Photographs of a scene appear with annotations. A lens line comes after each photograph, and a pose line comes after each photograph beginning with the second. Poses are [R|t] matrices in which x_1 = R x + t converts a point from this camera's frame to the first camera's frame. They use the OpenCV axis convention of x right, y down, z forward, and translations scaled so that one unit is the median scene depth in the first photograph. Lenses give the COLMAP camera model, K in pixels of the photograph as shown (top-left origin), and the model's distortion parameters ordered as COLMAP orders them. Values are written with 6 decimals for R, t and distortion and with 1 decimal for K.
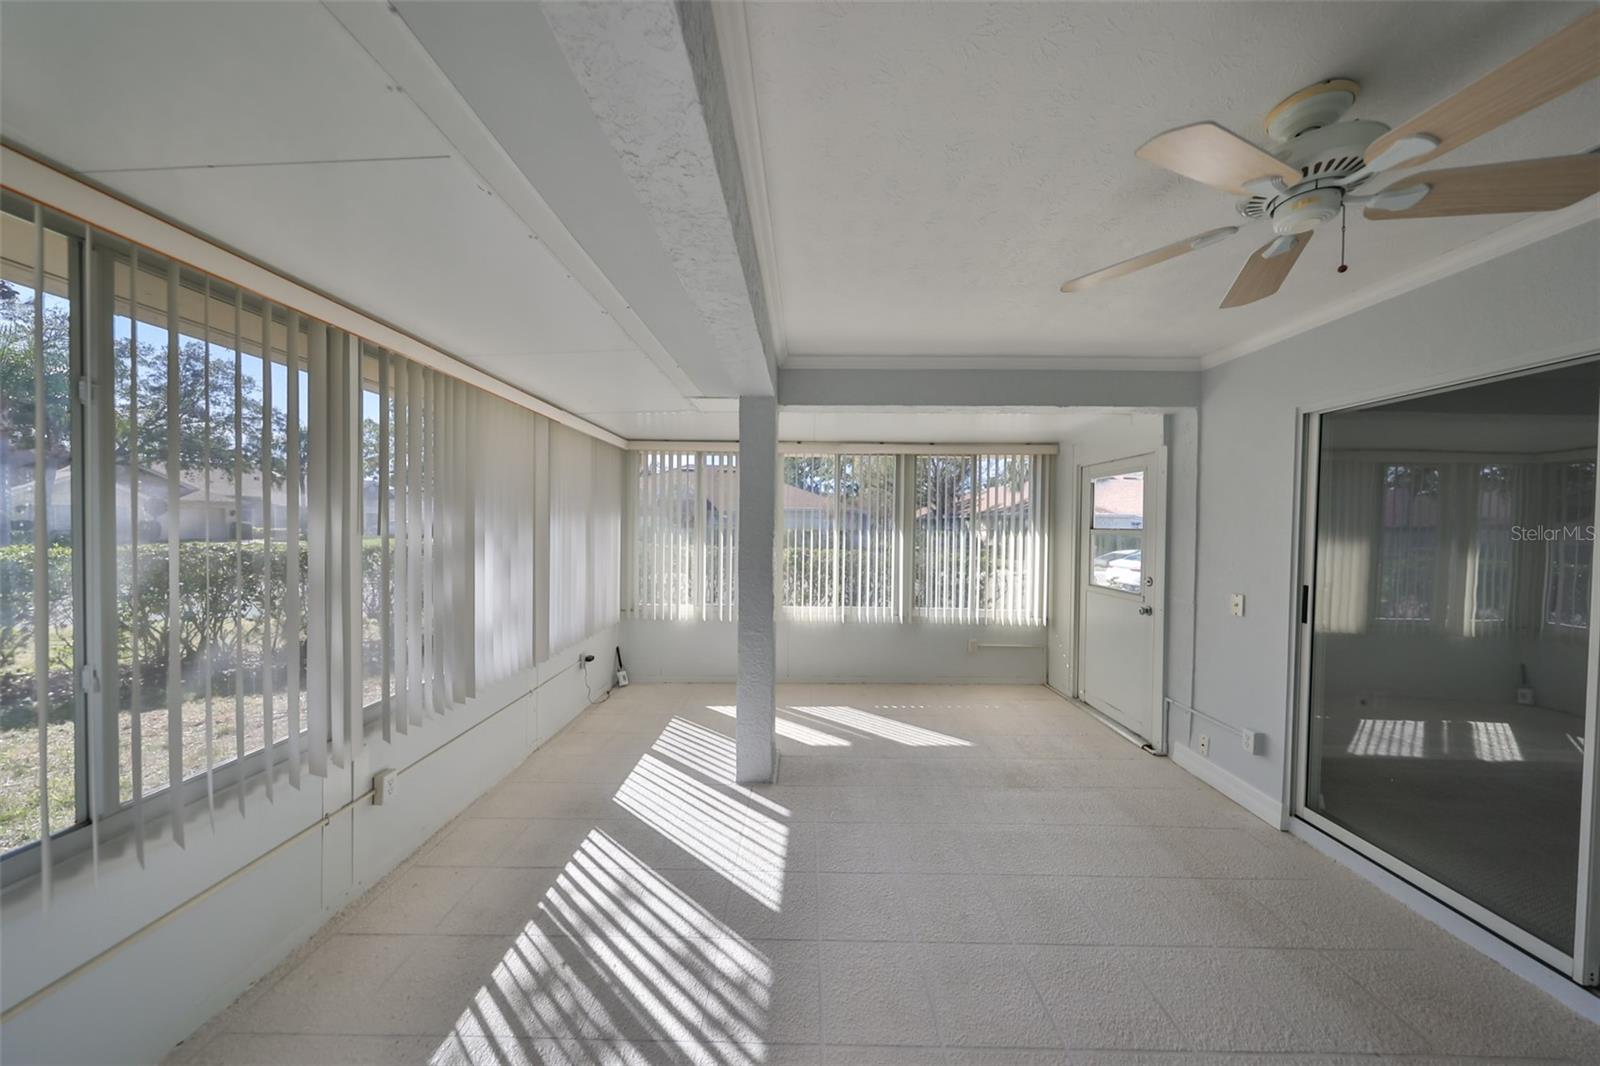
lens RADIAL K [[496.9, 0, 815.4], [0, 496.9, 528.7], [0, 0, 1]] dist [0.004043, -0.000649]
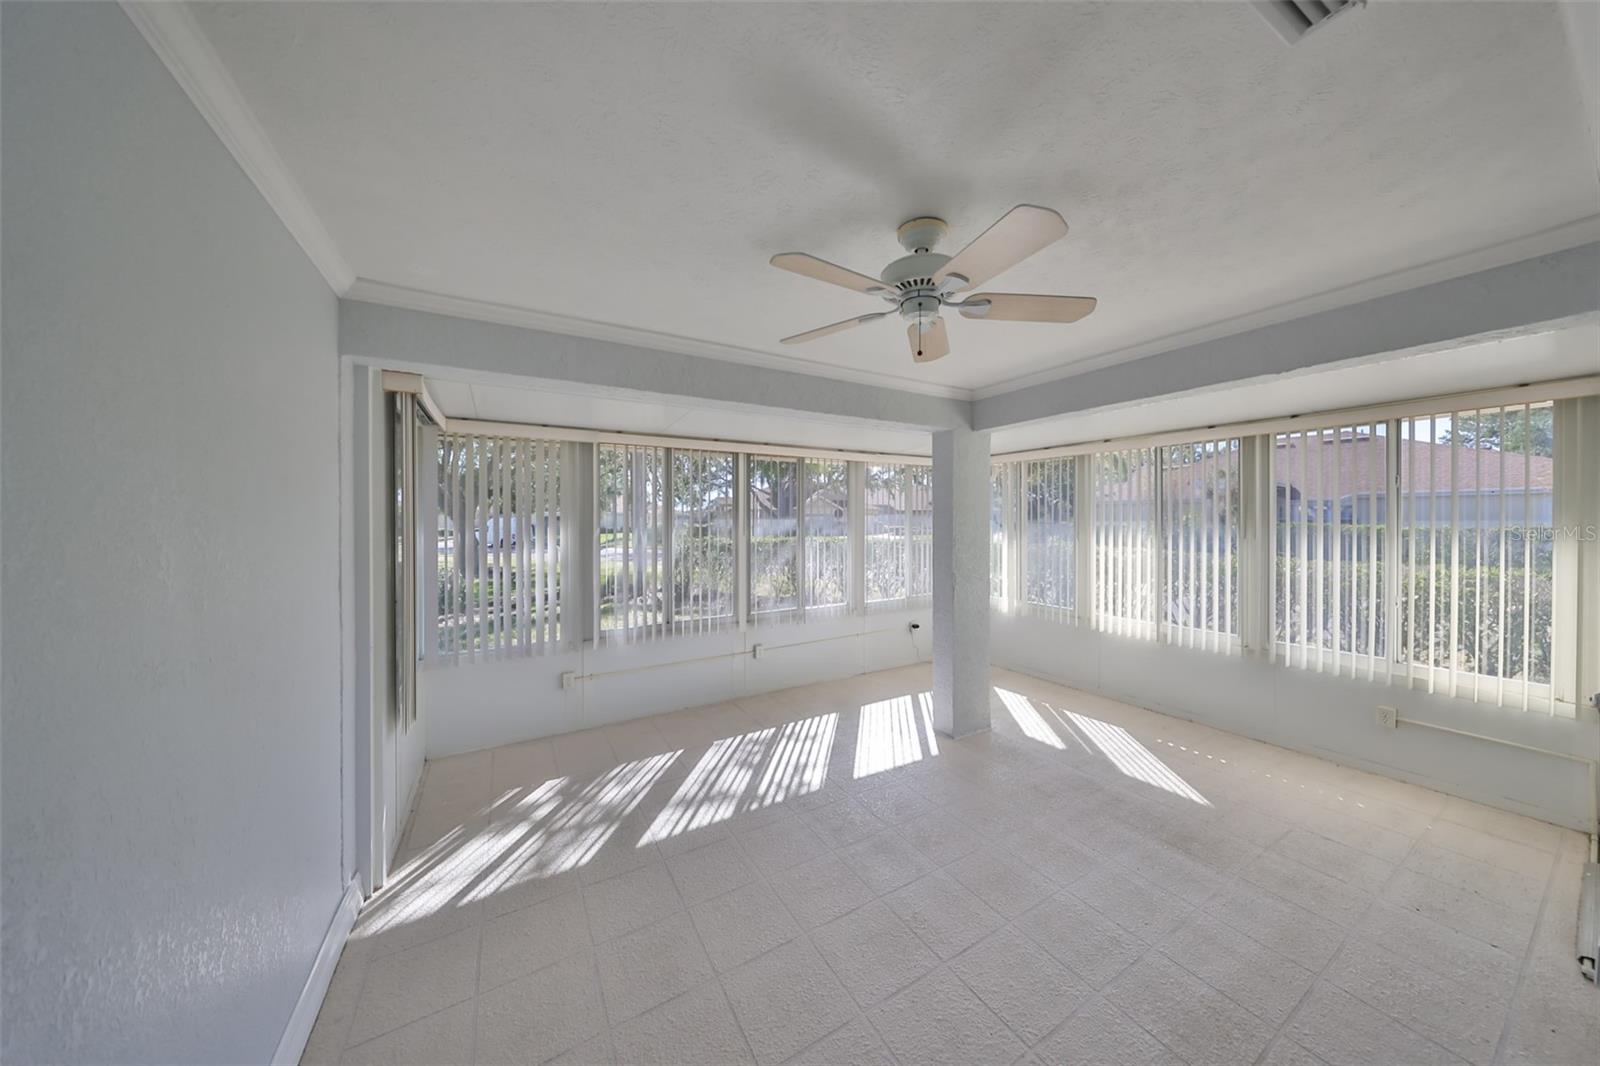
lens RADIAL K [[496.9, 0, 796.2], [0, 496.9, 521.5], [0, 0, 1]] dist [0.004043, -0.000649]
pose [[0.520563, -0.007172, -0.853793, 0.763471], [-0.001713, 0.999954, -0.009445, -0.018915], [0.853821, 0.006379, 0.520527, 0.010860]]
